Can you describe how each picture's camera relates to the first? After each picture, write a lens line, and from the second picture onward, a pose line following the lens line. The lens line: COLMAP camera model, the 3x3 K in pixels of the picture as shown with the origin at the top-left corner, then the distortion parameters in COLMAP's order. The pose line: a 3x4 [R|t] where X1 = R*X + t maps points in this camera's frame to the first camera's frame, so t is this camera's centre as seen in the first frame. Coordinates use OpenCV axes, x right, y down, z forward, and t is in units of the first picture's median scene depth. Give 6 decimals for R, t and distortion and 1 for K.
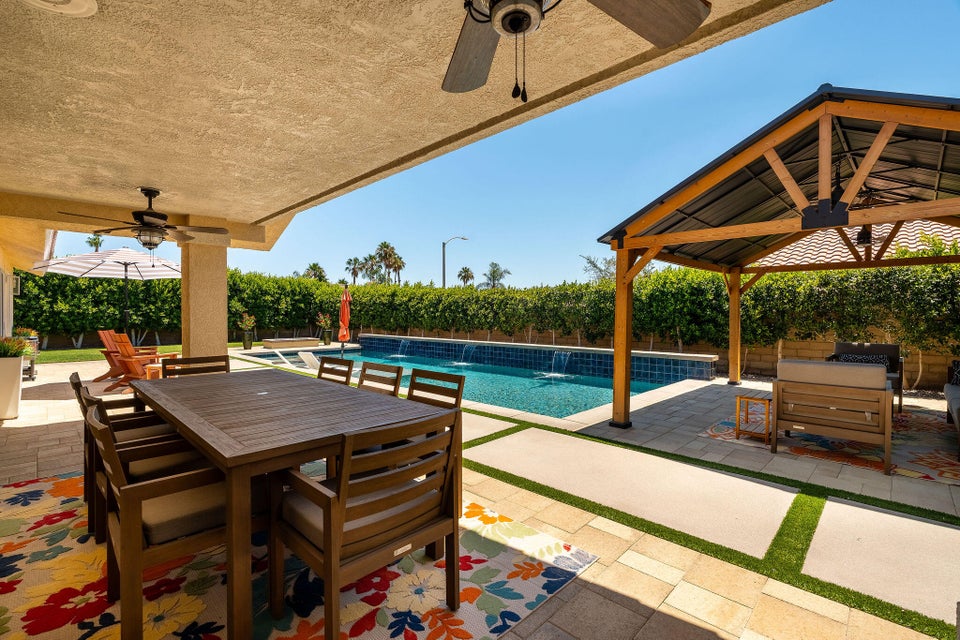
lens RADIAL K [[430.4, 0, 480.0], [0, 430.4, 320.0], [0, 0, 1]] dist [-0.005303, 0.000647]
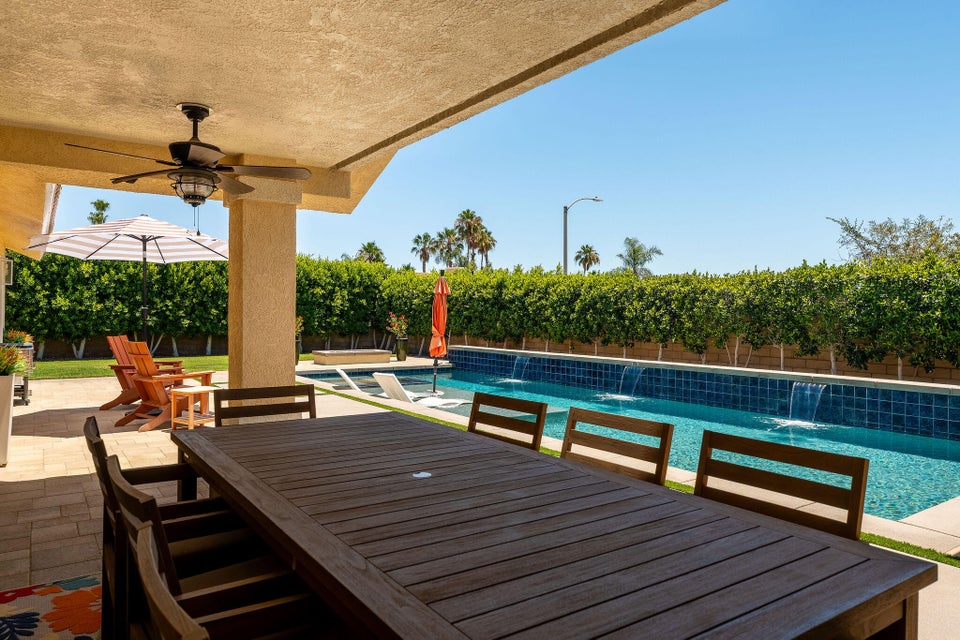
lens RADIAL K [[638.5, 0, 480.0], [0, 638.5, 320.0], [0, 0, 1]] dist [-0.000279, -0.003542]
pose [[0.981994, 0.008766, -0.188706, -0.071318], [-0.010132, 0.999929, -0.006276, -0.000777], [0.188638, 0.008075, 0.982014, 0.068332]]
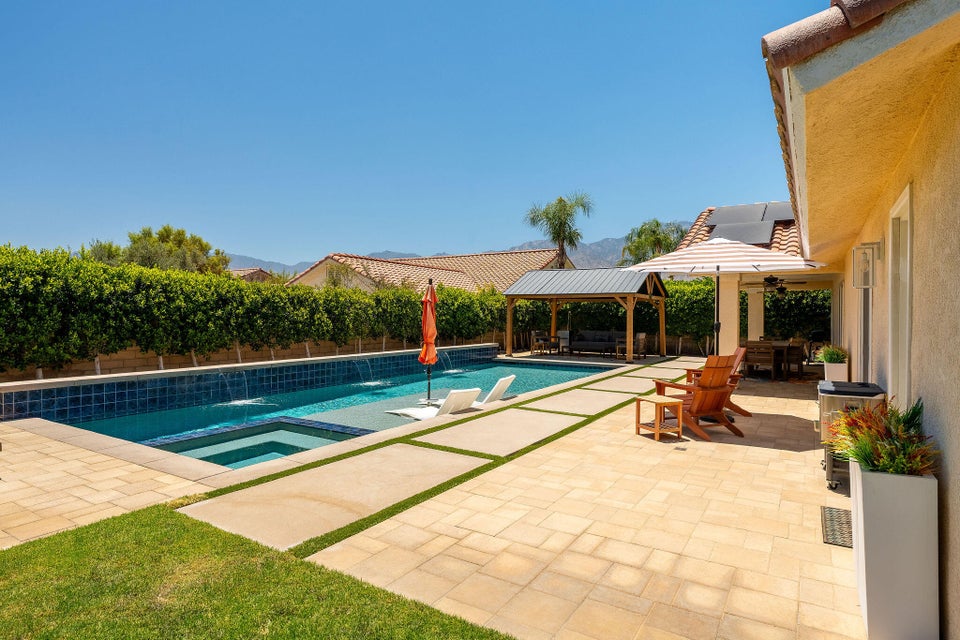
lens RADIAL K [[534.6, 0, 480.0], [0, 534.6, 320.0], [0, 0, 1]] dist [-0.001015, 0.000066]
pose [[-0.220561, -0.008385, 0.975337, -1.095197], [0.008687, 0.999906, 0.010561, -0.024460], [-0.975334, 0.010802, -0.220468, 1.073682]]
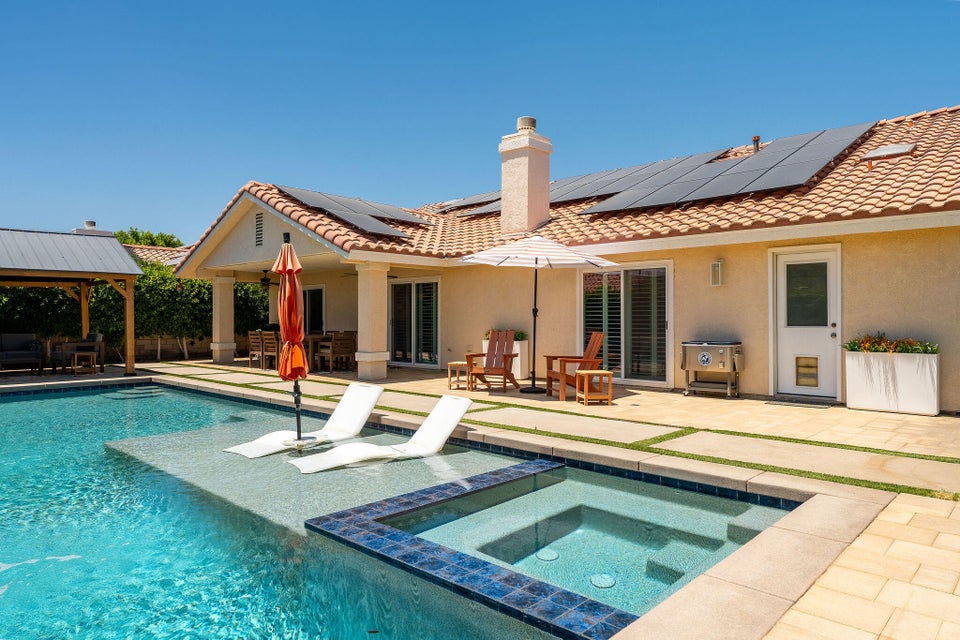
lens RADIAL K [[624.4, 0, 480.0], [0, 624.4, 320.0], [0, 0, 1]] dist [-0.001694, -0.000918]
pose [[-0.999774, 0.004468, -0.020787, -0.463342], [0.004112, 0.999844, 0.017150, -0.011308], [0.020861, 0.017060, -0.999637, 1.508660]]
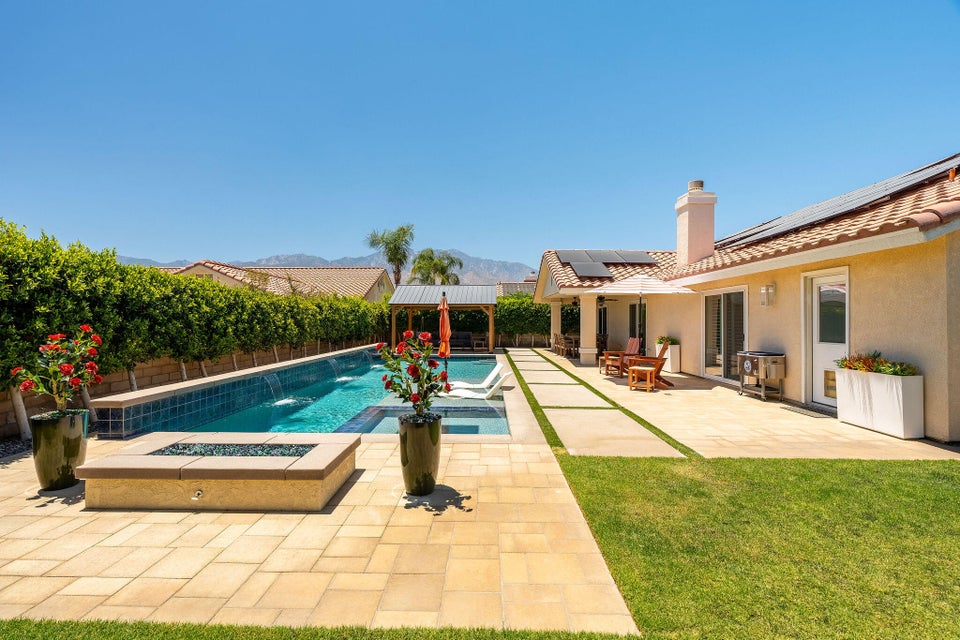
lens RADIAL K [[430.4, 0, 480.0], [0, 430.4, 320.0], [0, 0, 1]] dist [-0.005303, 0.000647]
pose [[-0.688063, 0.003020, 0.725644, -0.953985], [0.010888, 0.999922, 0.006162, -0.027458], [-0.725569, 0.012140, -0.688042, 1.489275]]
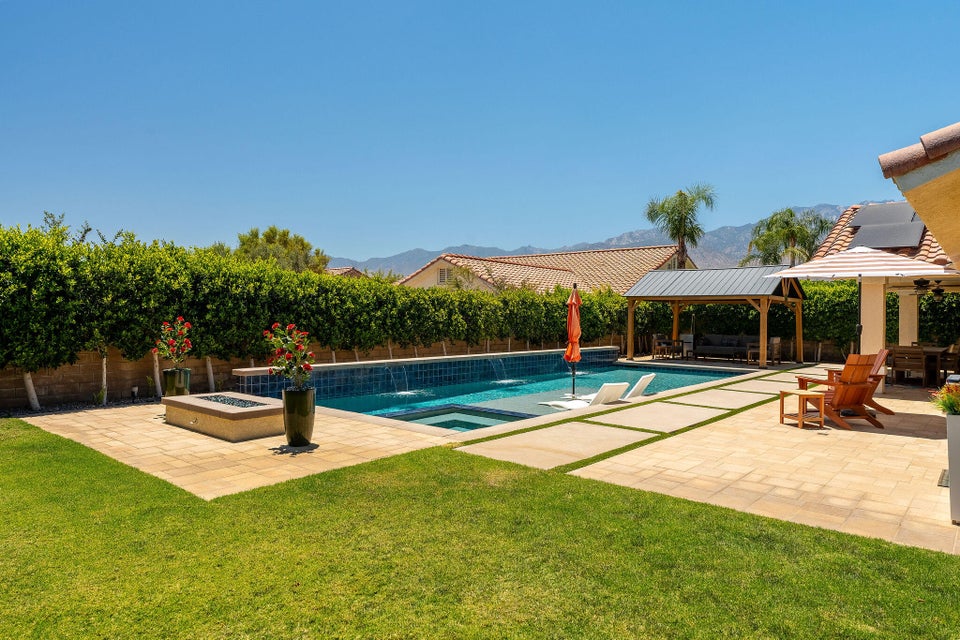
lens RADIAL K [[611.3, 0, 480.0], [0, 611.3, 320.0], [0, 0, 1]] dist [0.000199, 0.000238]
pose [[-0.075680, -0.004675, 0.997121, -1.273513], [0.002588, 0.999985, 0.004885, -0.023778], [-0.997129, 0.002950, -0.075667, 1.196250]]
